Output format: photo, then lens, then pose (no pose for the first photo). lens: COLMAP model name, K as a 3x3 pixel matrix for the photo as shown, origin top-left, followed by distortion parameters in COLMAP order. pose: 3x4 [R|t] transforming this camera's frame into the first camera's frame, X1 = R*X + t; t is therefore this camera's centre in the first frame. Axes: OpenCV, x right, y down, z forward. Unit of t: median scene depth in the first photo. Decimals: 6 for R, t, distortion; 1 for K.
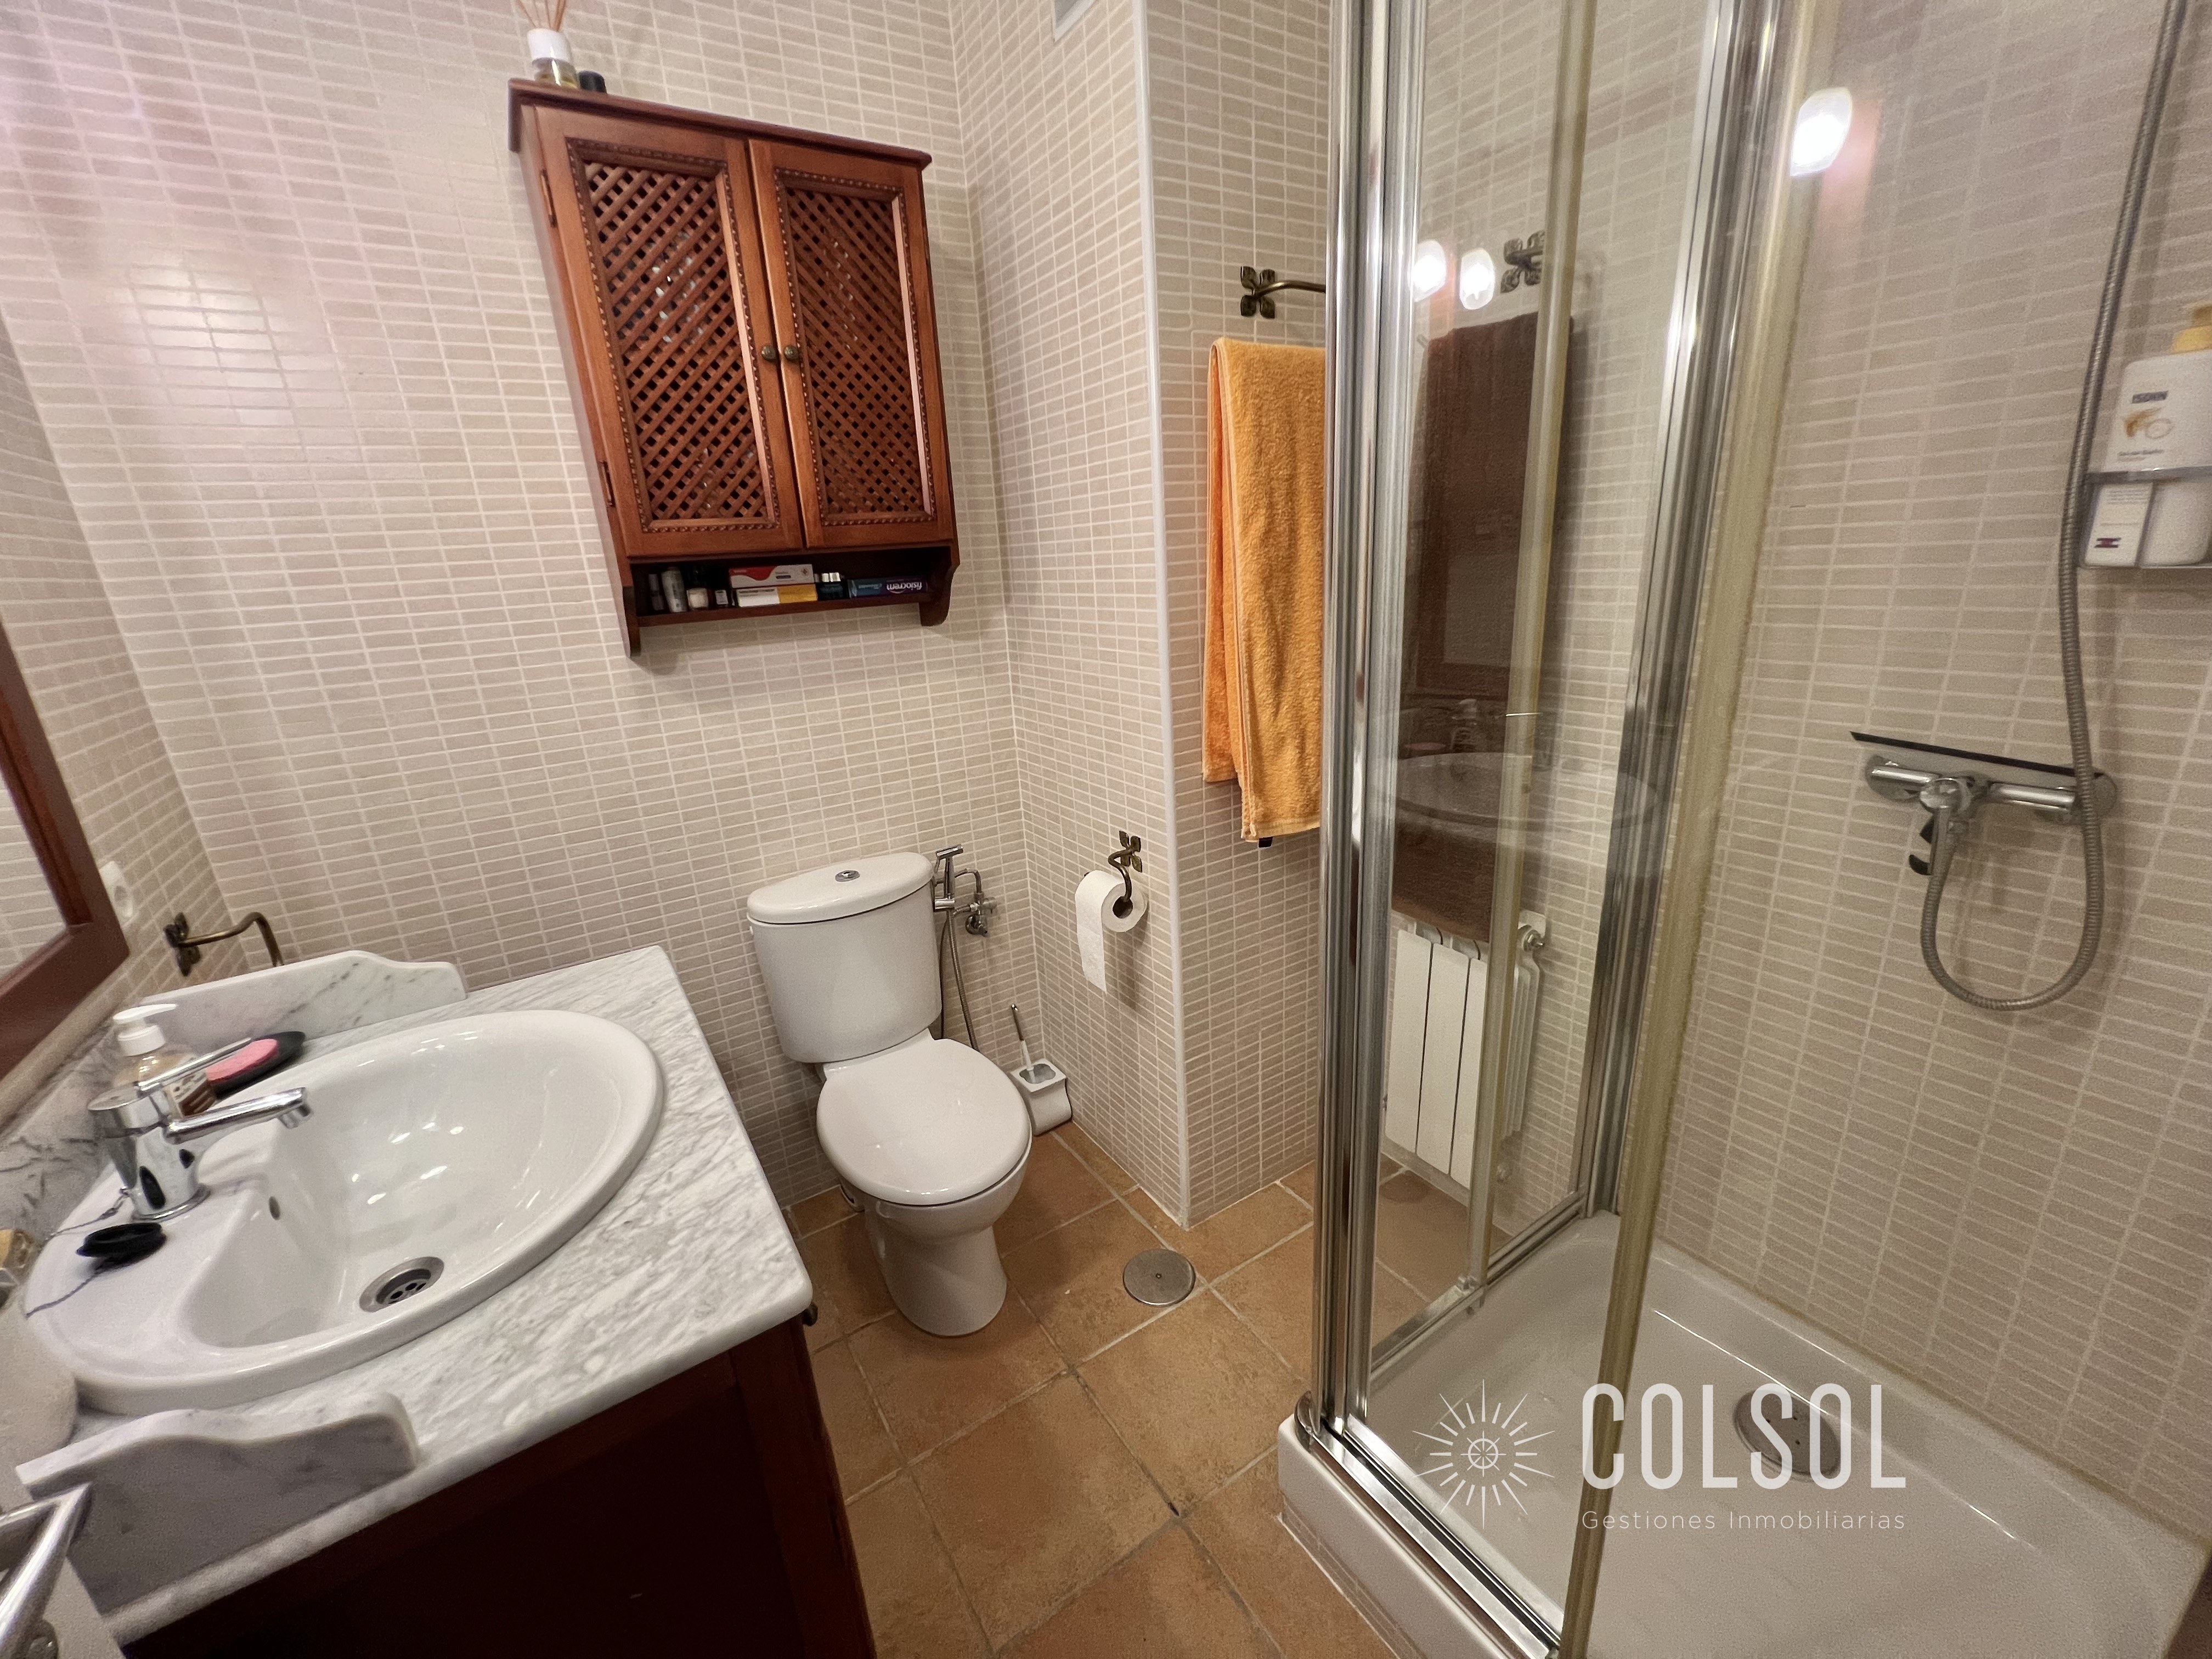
lens RADIAL K [[878.4, 0, 1093.1], [0, 878.4, 827.2], [0, 0, 1]] dist [-0.003440, 0.000367]
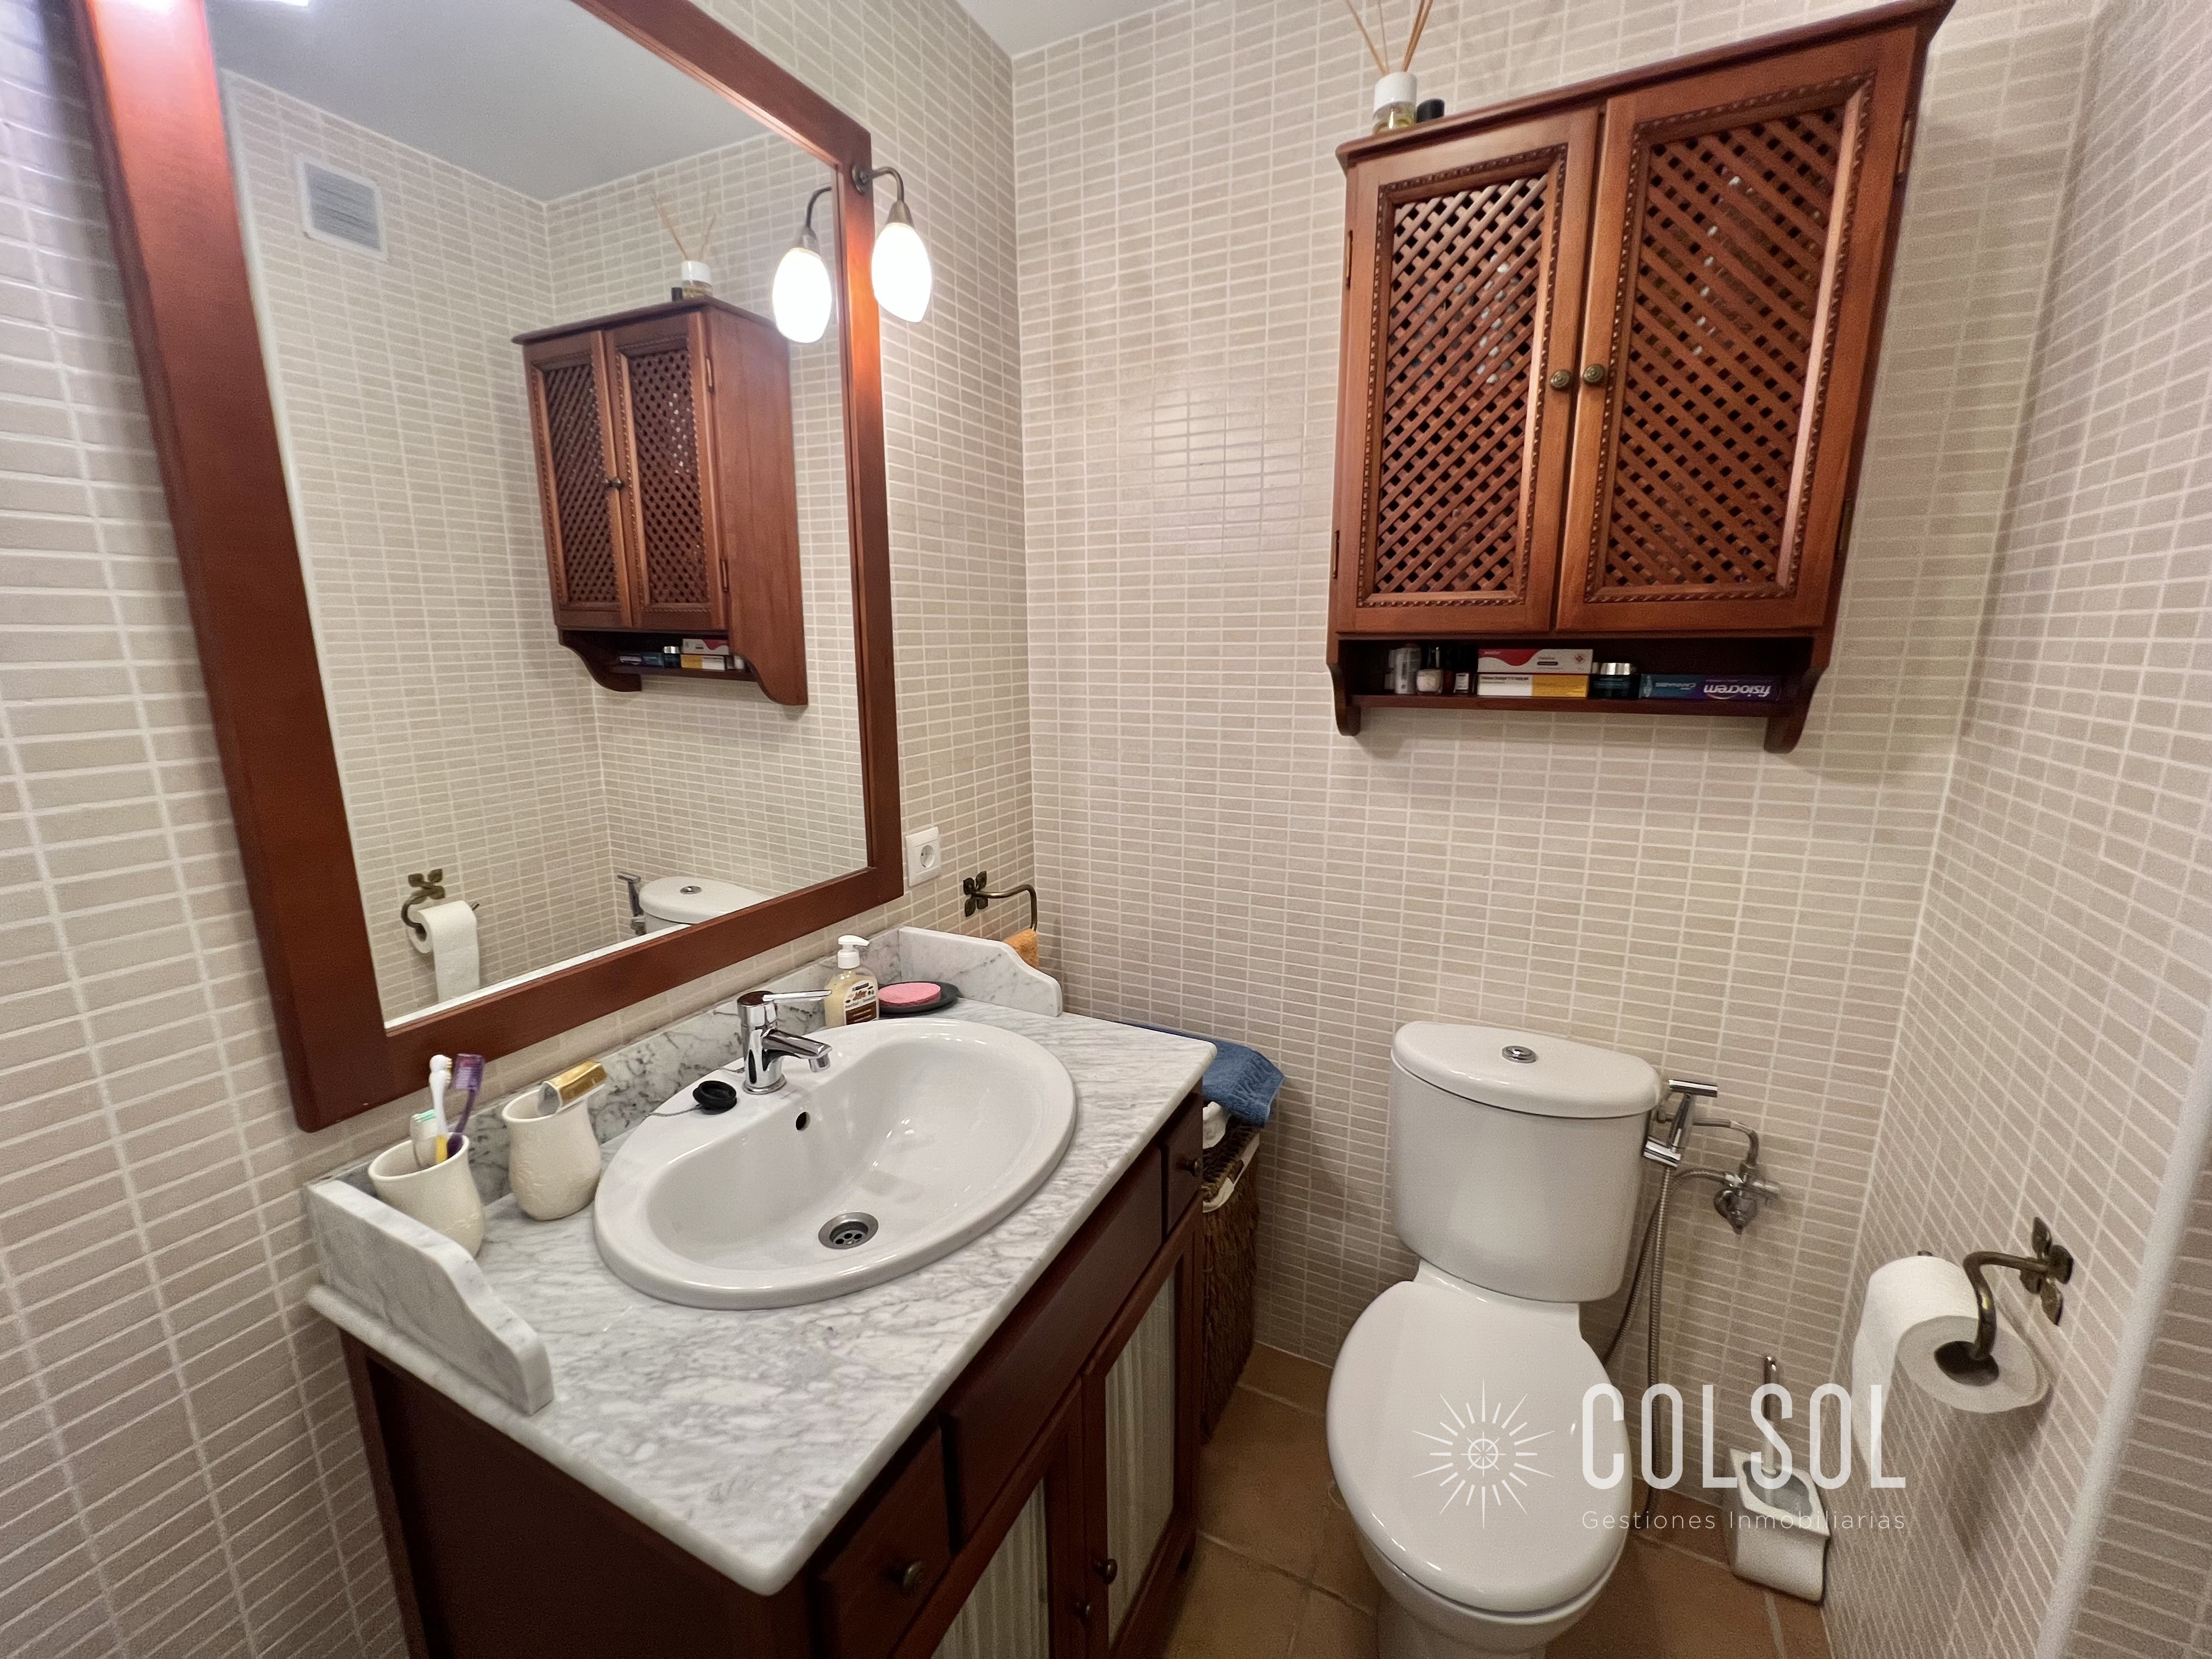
lens RADIAL K [[885.3, 0, 1106.0], [0, 885.3, 829.5], [0, 0, 1]] dist [-0.010478, 0.004041]
pose [[0.504924, 0.239189, -0.829361, 0.136399], [-0.279964, 0.954277, 0.104770, -0.120263], [0.816500, 0.179290, 0.548801, 0.285708]]
